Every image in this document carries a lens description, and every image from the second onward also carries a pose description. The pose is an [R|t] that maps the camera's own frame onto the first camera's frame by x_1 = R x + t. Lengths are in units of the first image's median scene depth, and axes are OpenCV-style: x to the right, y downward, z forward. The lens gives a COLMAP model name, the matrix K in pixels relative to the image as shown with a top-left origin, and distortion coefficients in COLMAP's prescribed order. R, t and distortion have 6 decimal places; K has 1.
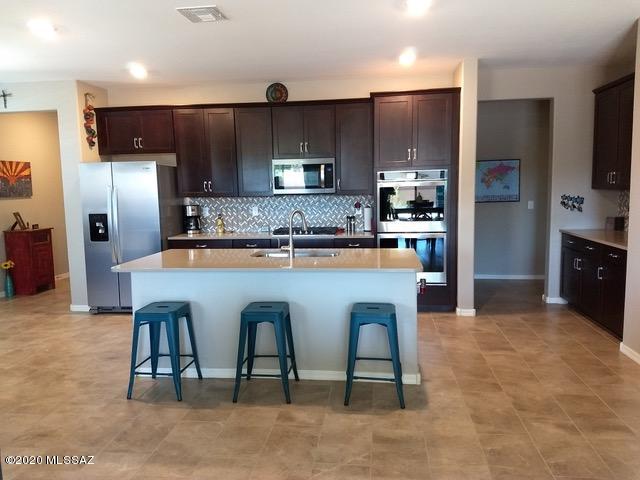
lens RADIAL K [[496.2, 0, 324.7], [0, 496.2, 237.5], [0, 0, 1]] dist [0.012477, -0.033223]
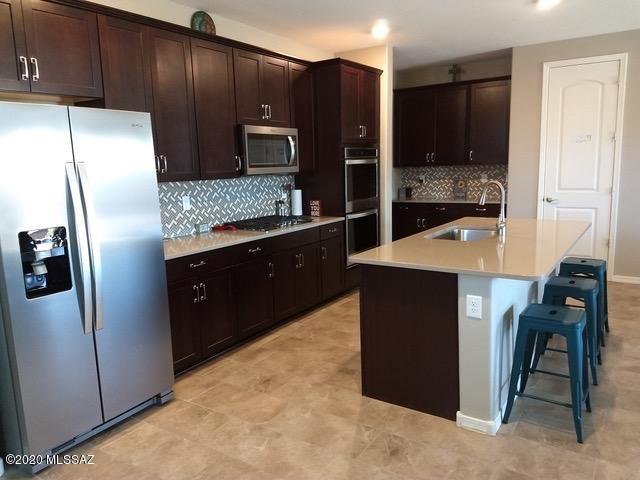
lens RADIAL K [[496.2, 0, 323.4], [0, 496.2, 243.4], [0, 0, 1]] dist [0.012477, -0.033223]
pose [[0.454072, -0.133803, 0.880860, -0.650403], [0.122178, 0.988670, 0.087199, -0.036145], [-0.882548, 0.068027, 0.465275, 0.552862]]
